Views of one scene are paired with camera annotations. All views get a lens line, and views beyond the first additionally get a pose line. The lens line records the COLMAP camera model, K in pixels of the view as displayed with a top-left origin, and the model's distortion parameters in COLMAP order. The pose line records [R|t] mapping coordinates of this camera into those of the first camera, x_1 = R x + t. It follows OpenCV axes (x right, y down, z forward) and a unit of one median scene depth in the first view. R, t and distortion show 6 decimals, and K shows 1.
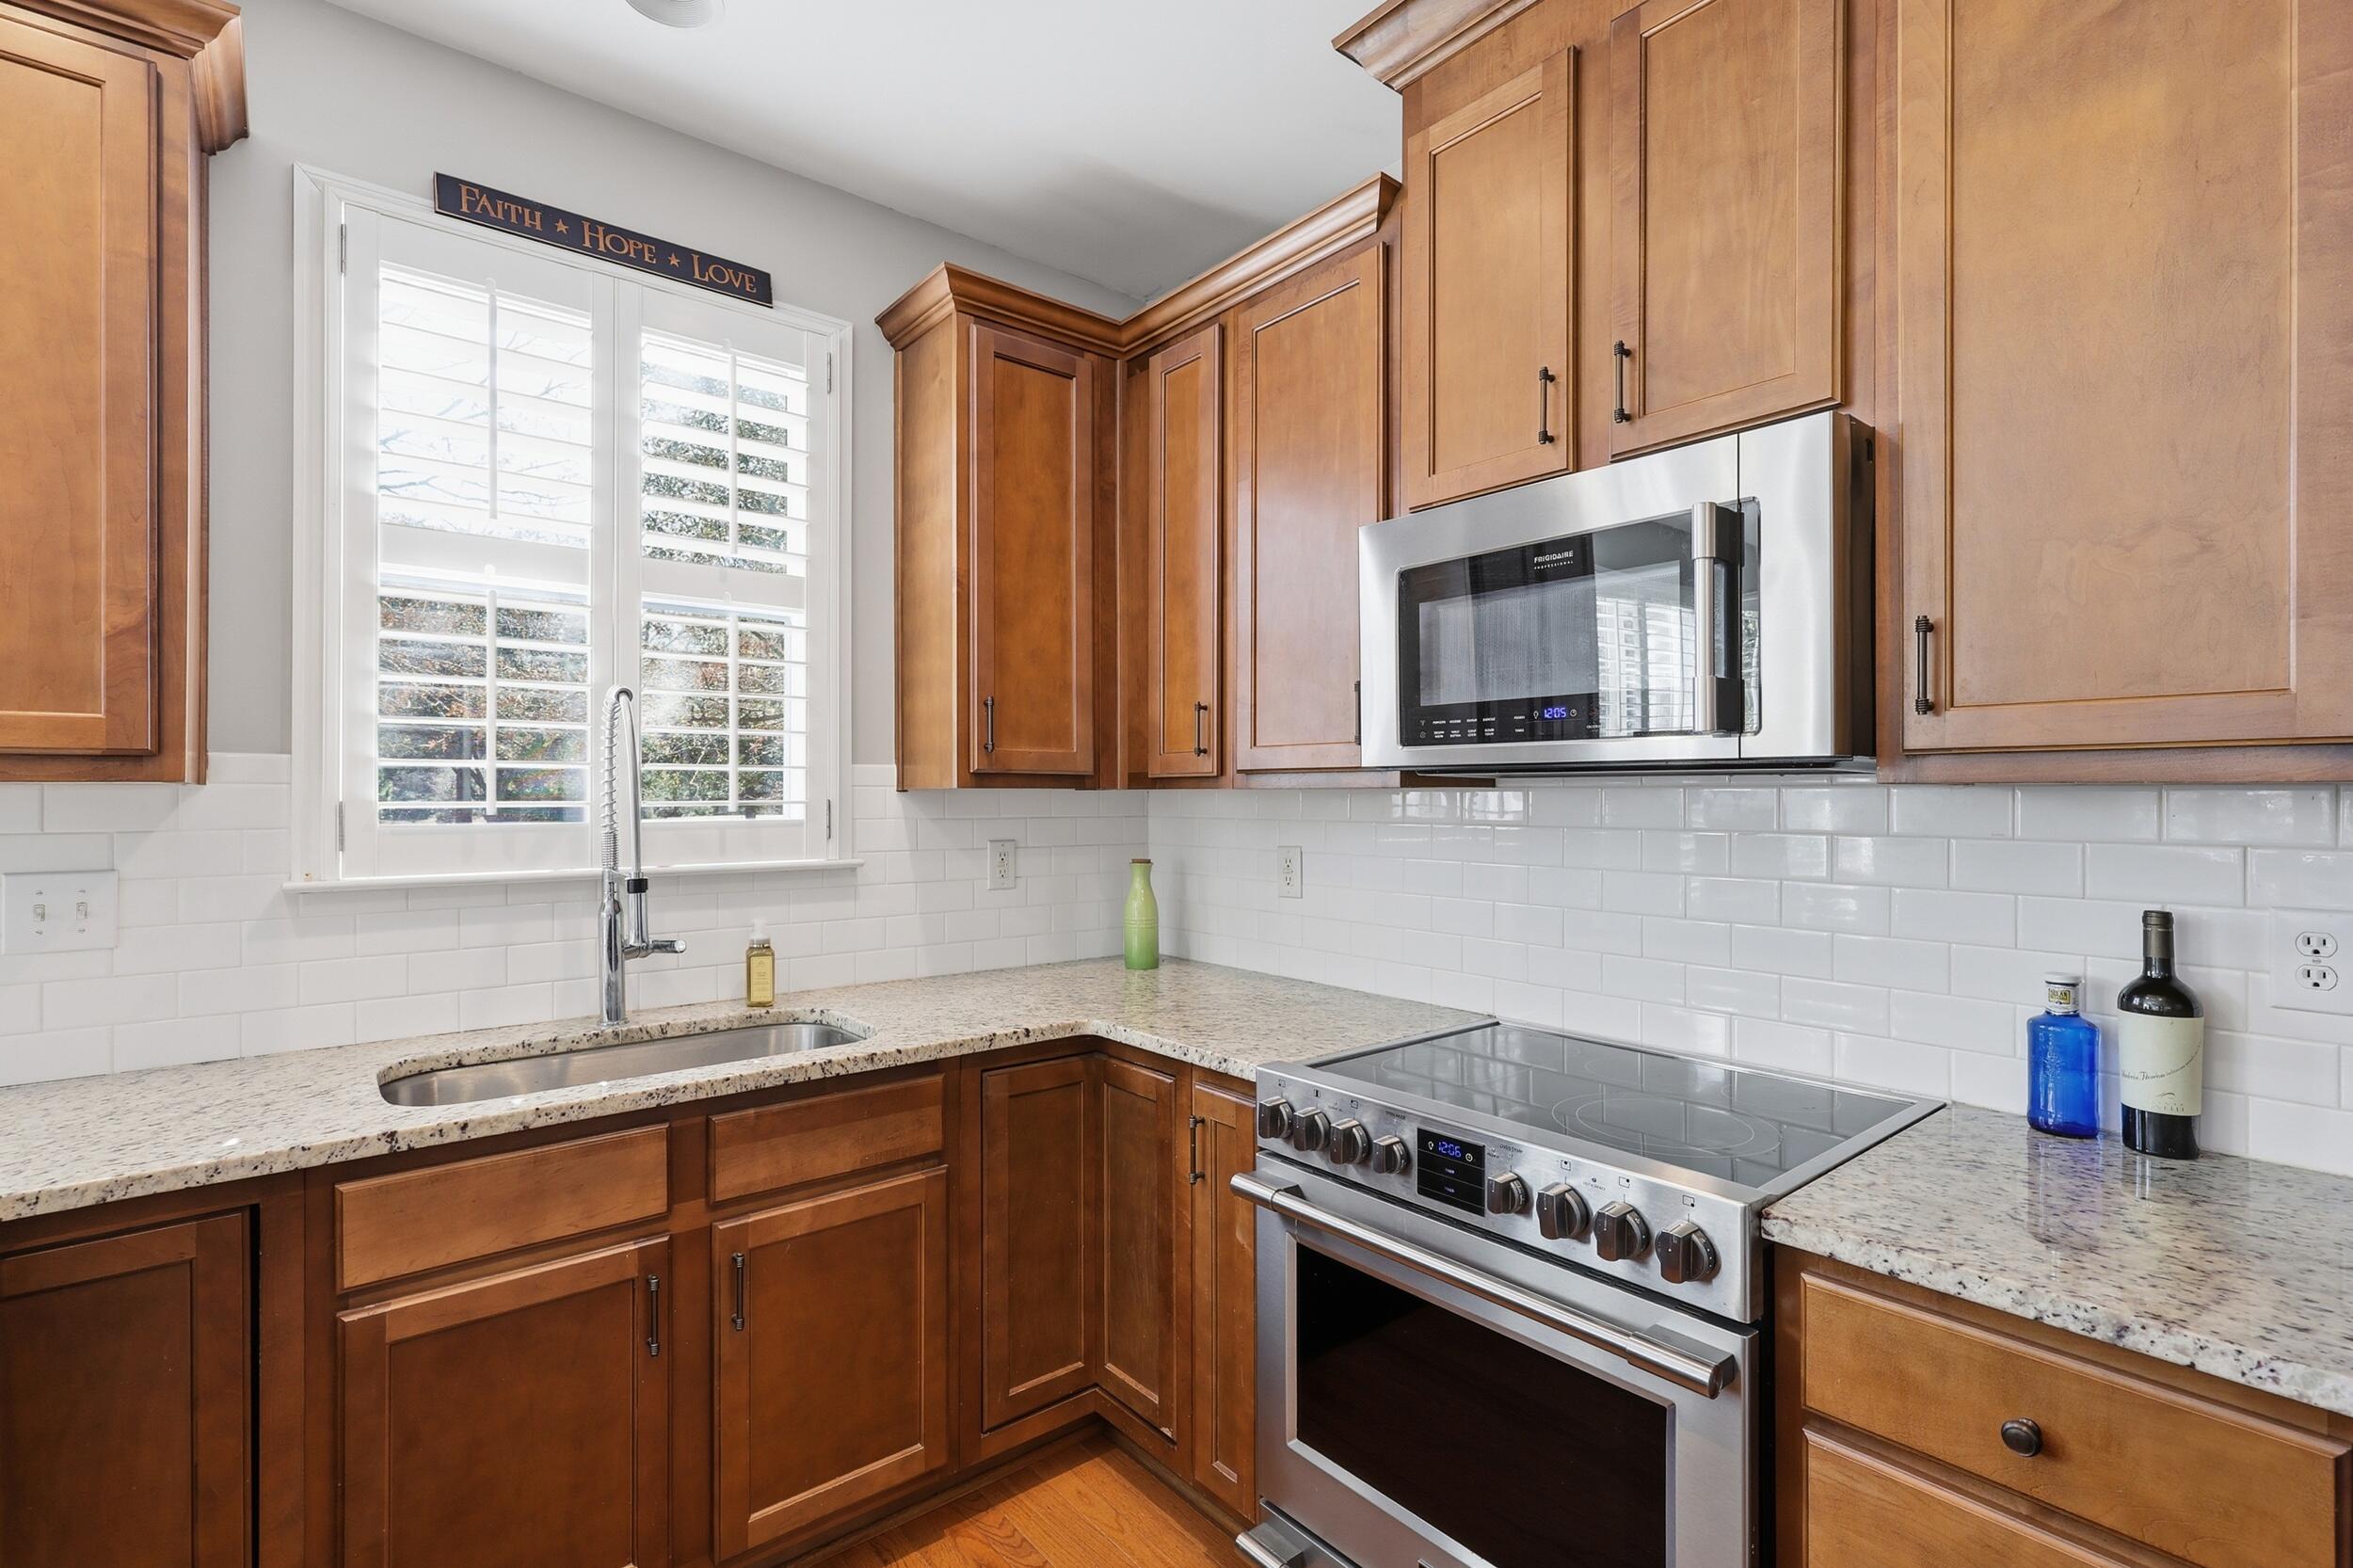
lens RADIAL K [[1079.5, 0, 1178.4], [0, 1079.5, 791.3], [0, 0, 1]] dist [0.002574, -0.000522]
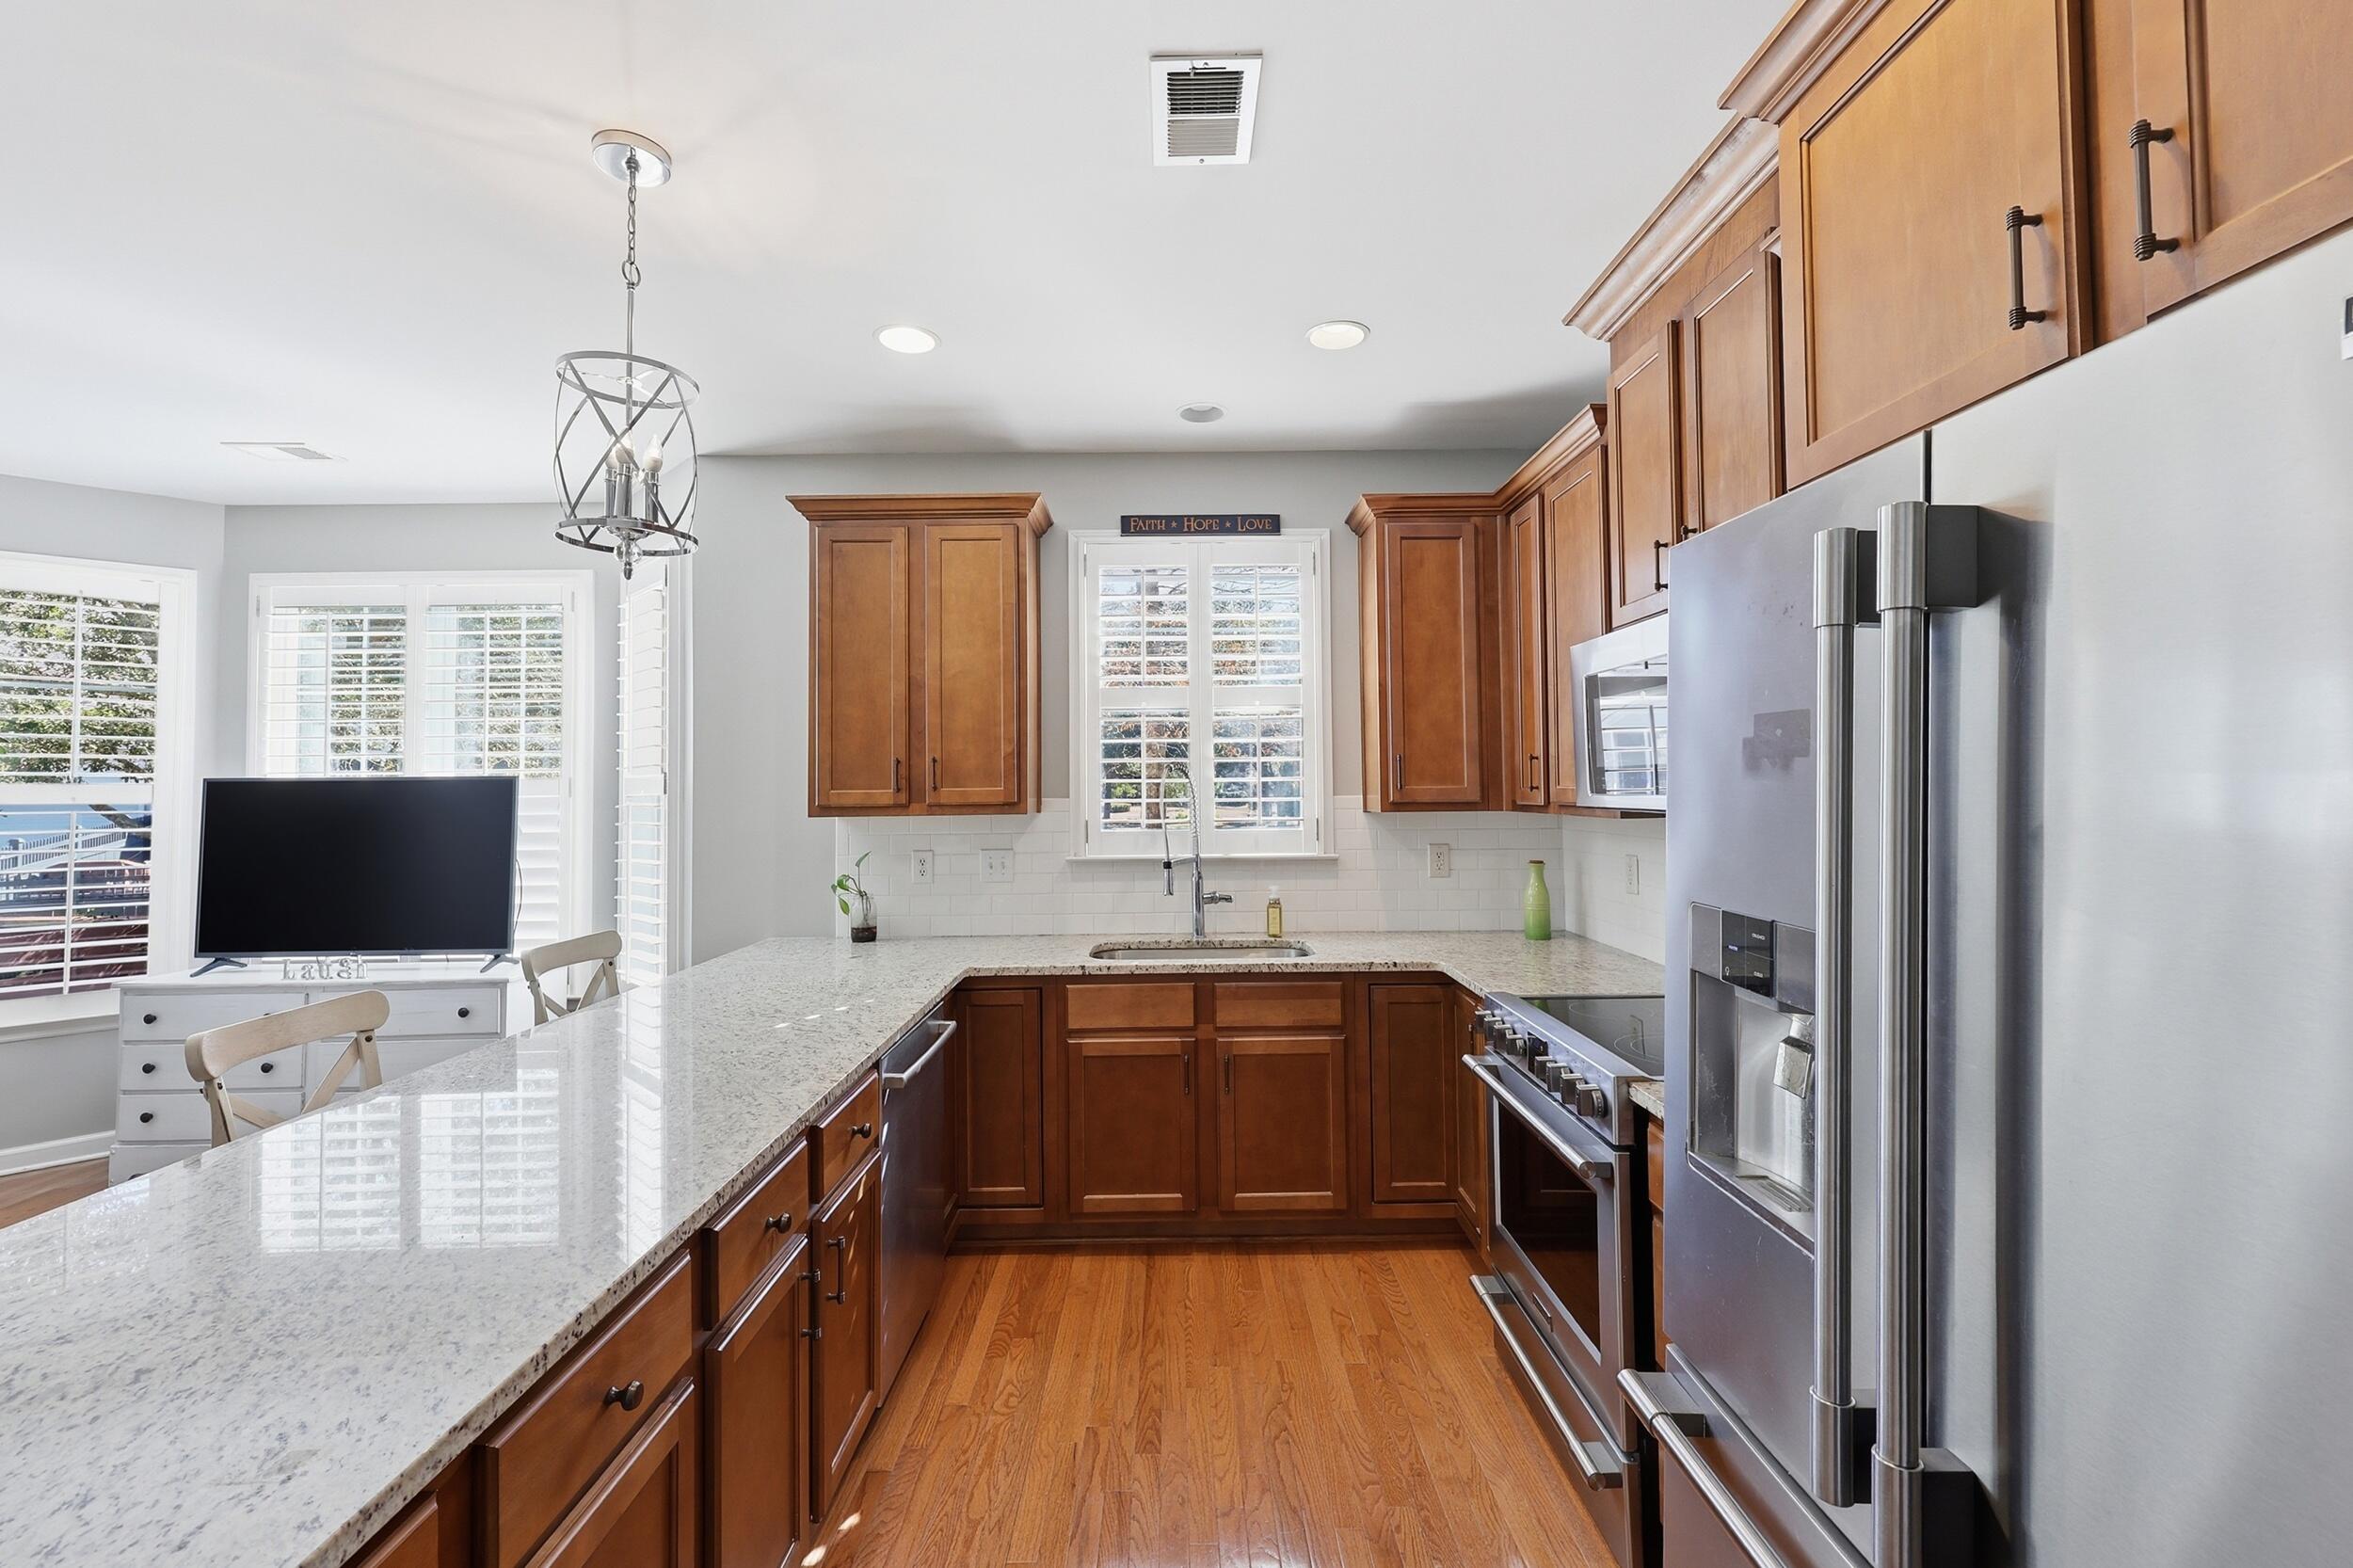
lens RADIAL K [[987.5, 0, 1173.8], [0, 987.5, 770.0], [0, 0, 1]] dist [0.027631, 0.000011]
pose [[0.773909, -0.018764, -0.633018, 0.578890], [0.011891, 0.999815, -0.015099, -0.056176], [0.633185, 0.004159, 0.773990, -0.397254]]
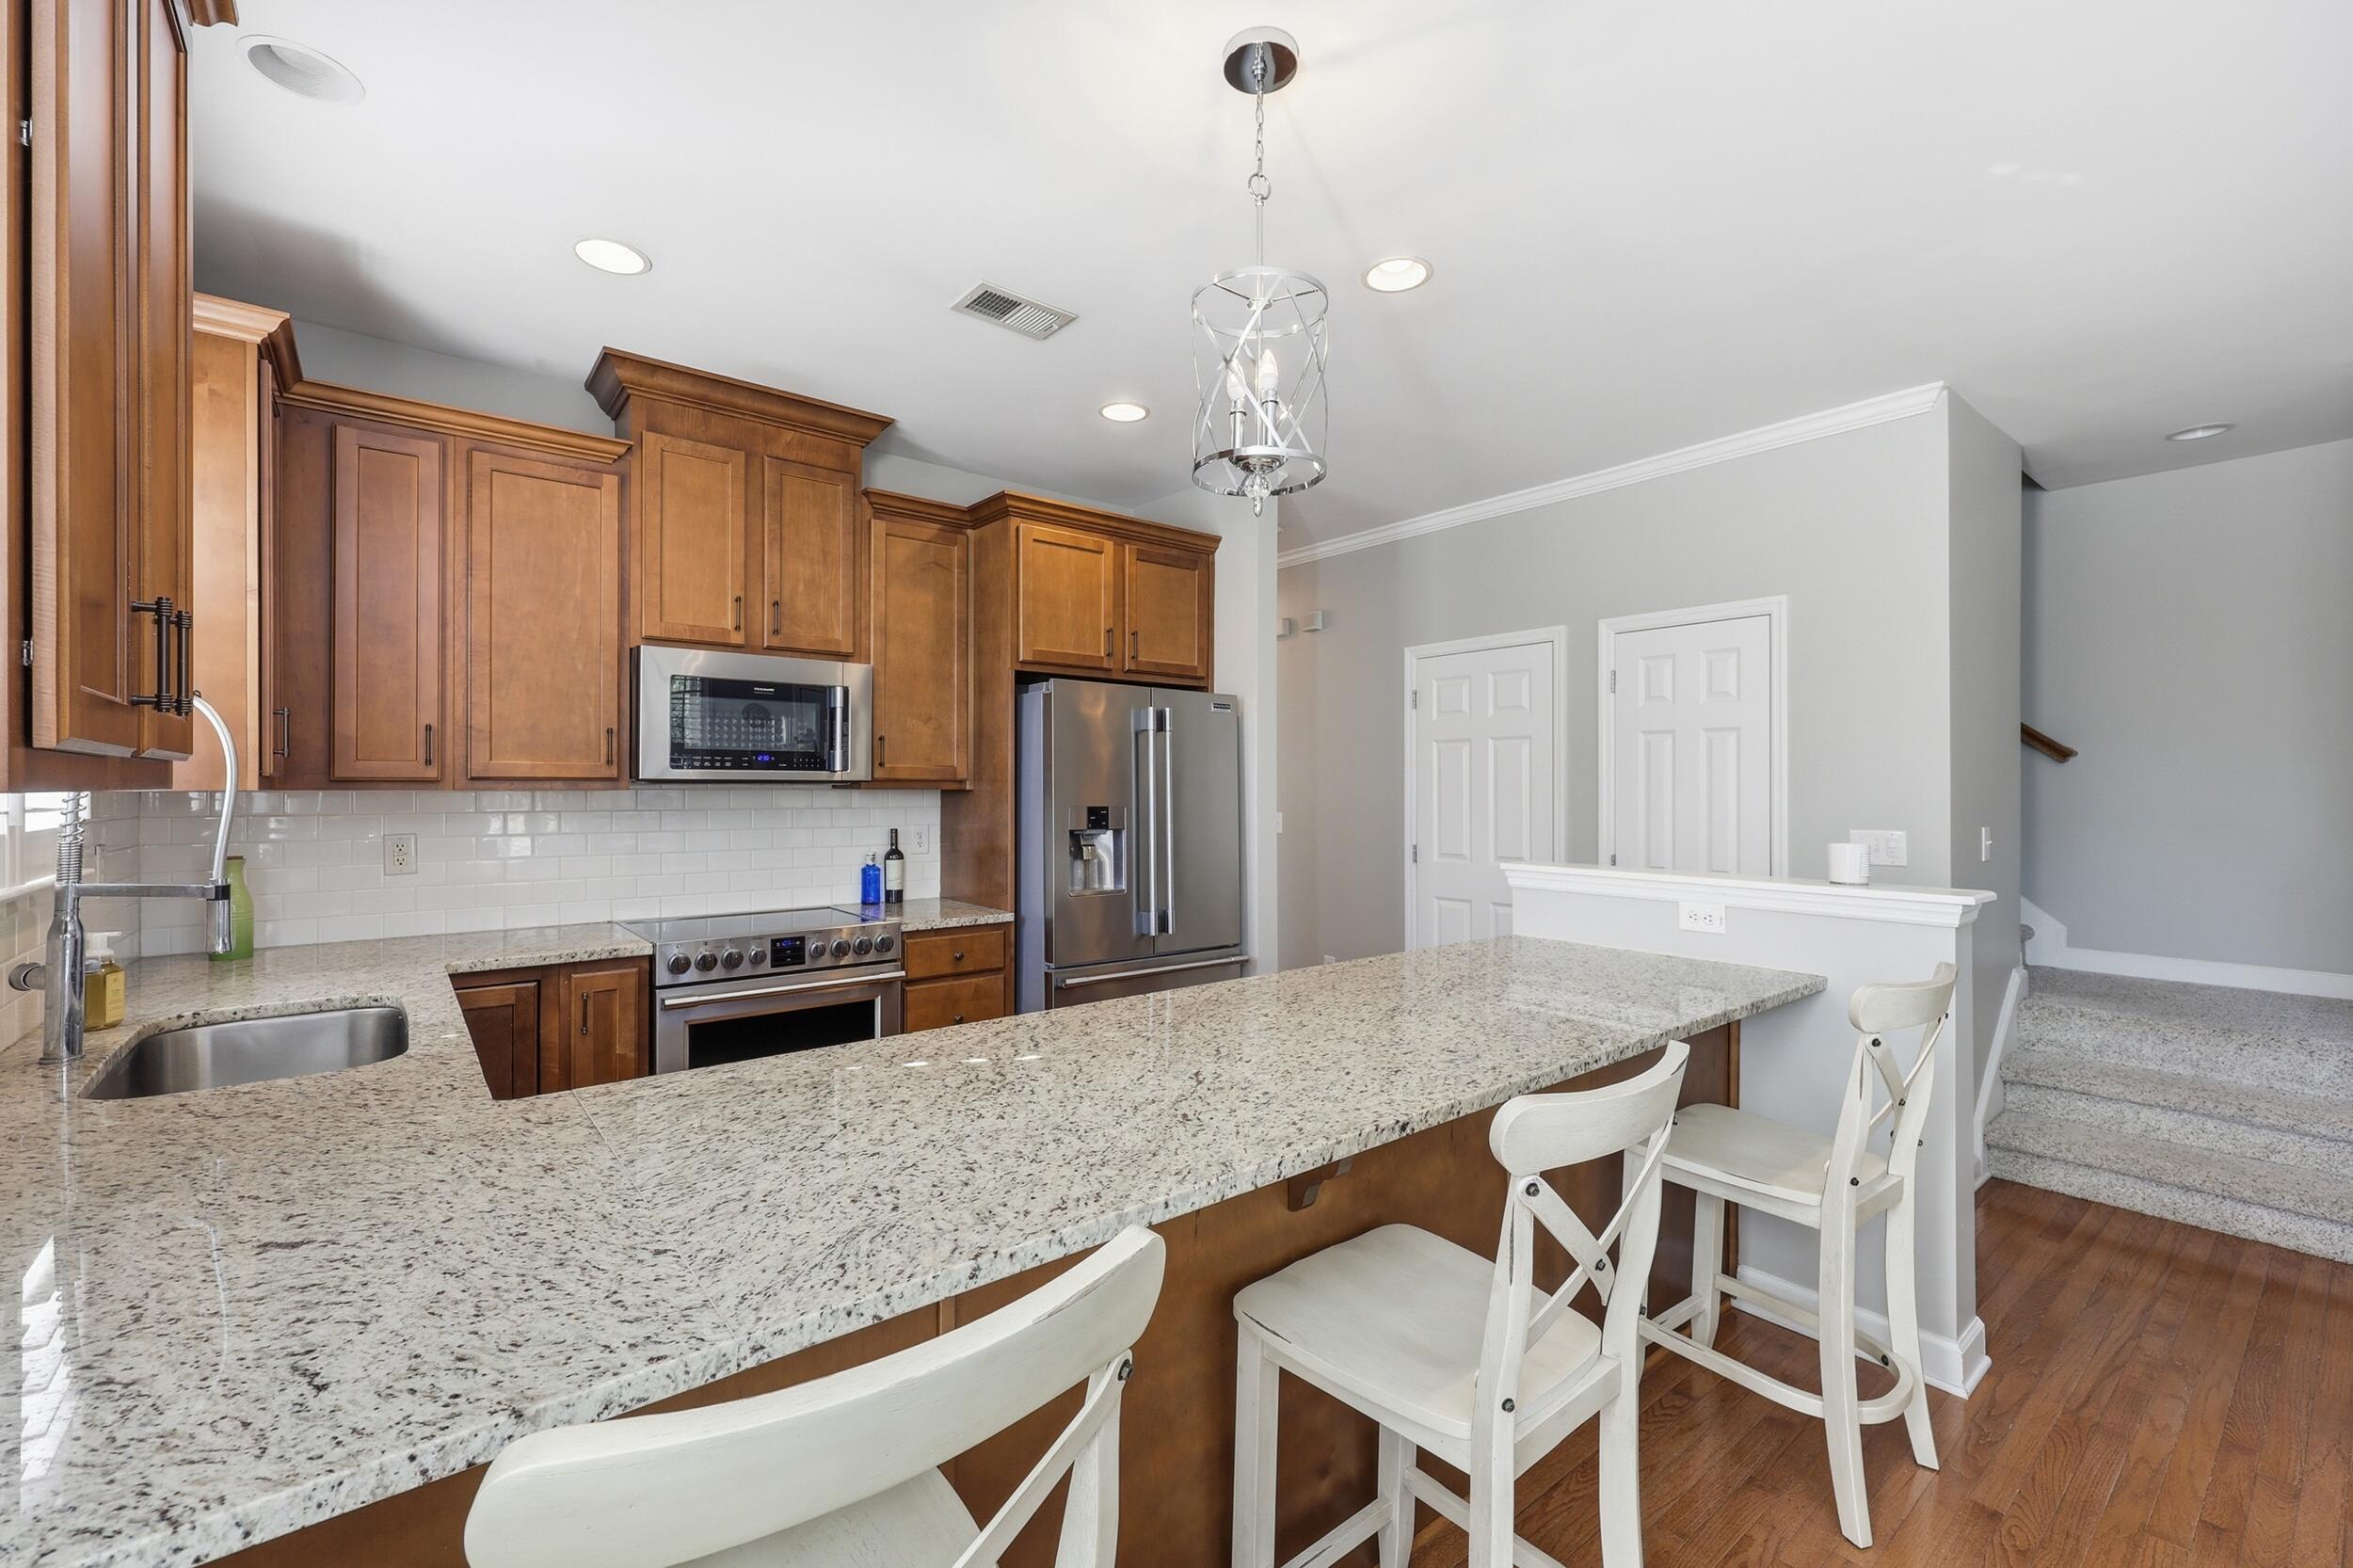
lens RADIAL K [[956.1, 0, 1163.7], [0, 956.1, 791.0], [0, 0, 1]] dist [-0.000336, 0.000149]
pose [[0.015698, -0.002287, 0.999874, -1.650063], [-0.001522, 0.999996, 0.002312, -0.008442], [-0.999876, -0.001558, 0.015695, 0.125346]]
